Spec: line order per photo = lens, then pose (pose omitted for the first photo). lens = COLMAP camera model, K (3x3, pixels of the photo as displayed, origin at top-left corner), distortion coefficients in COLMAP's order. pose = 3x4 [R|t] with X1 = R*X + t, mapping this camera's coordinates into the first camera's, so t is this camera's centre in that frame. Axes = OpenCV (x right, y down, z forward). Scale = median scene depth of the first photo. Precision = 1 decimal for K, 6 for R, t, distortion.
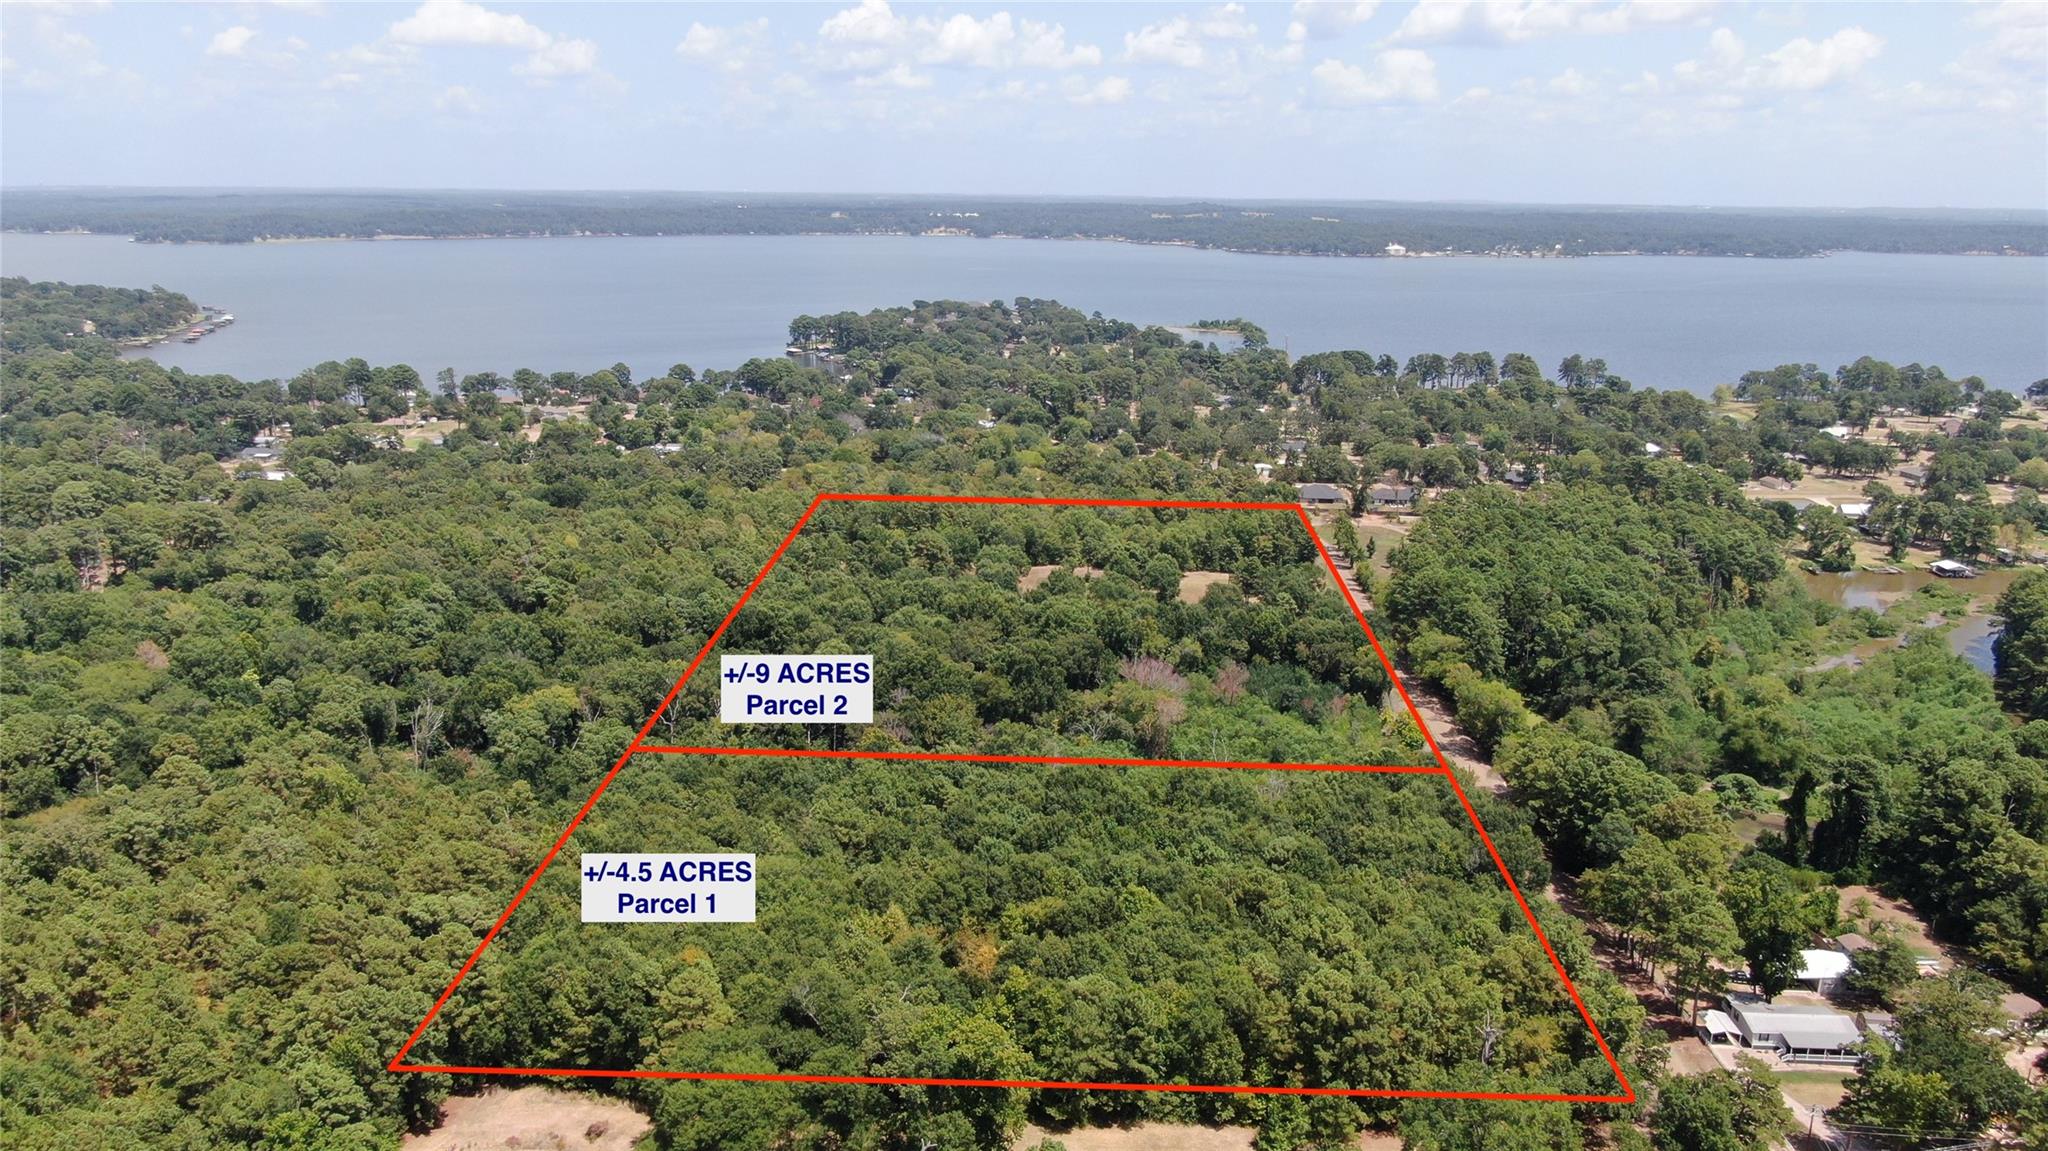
lens RADIAL K [[1484.3, 0, 1024.7], [0, 1484.3, 579.5], [0, 0, 1]] dist [-0.013497, 0.007421]
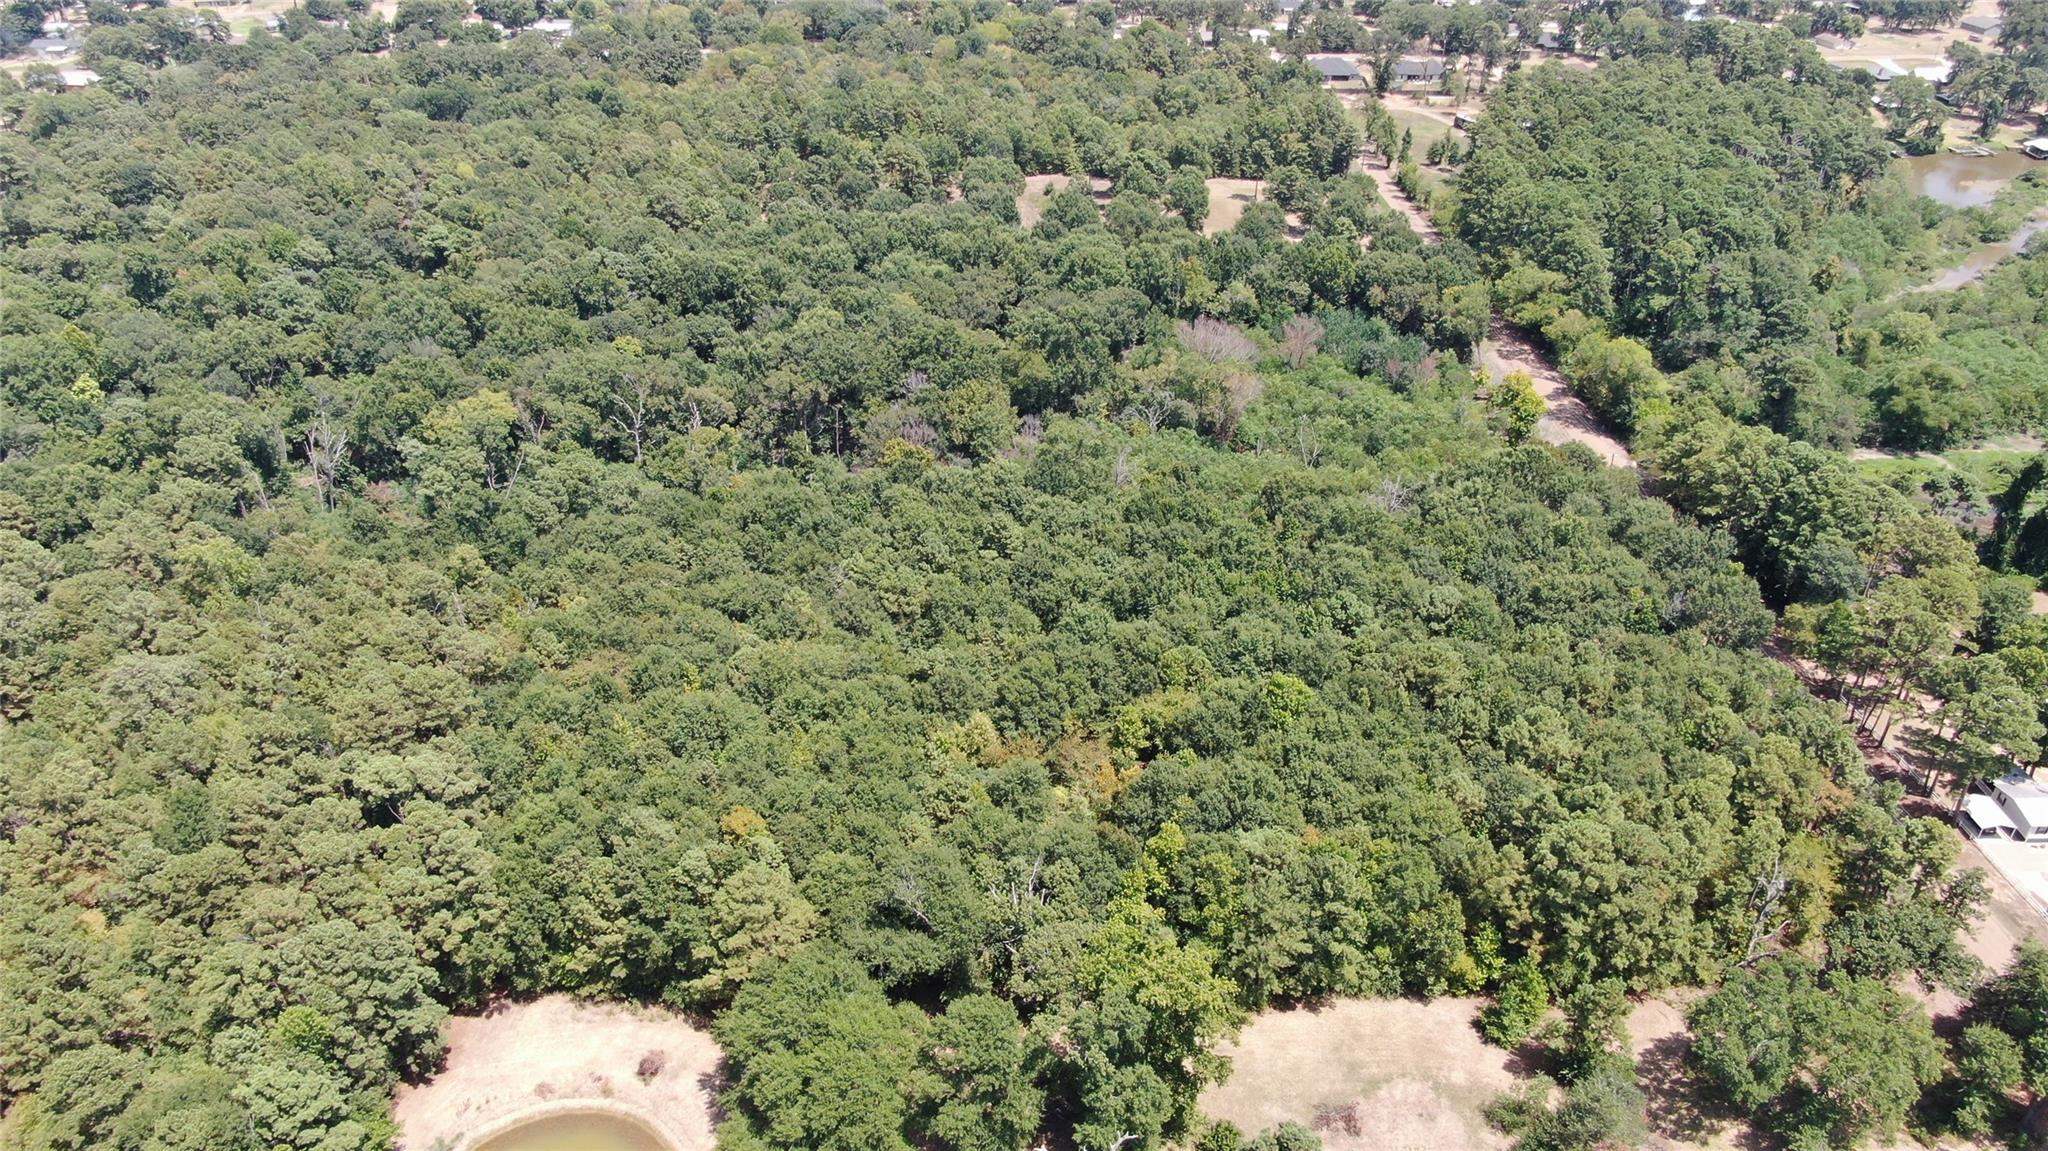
lens RADIAL K [[1484.3, 0, 1020.4], [0, 1484.3, 570.5], [0, 0, 1]] dist [-0.013497, 0.007421]
pose [[0.997538, -0.042909, 0.055465, -0.080879], [0.025163, 0.957292, 0.288026, -0.059748], [-0.065455, -0.285922, 0.956015, 0.202579]]
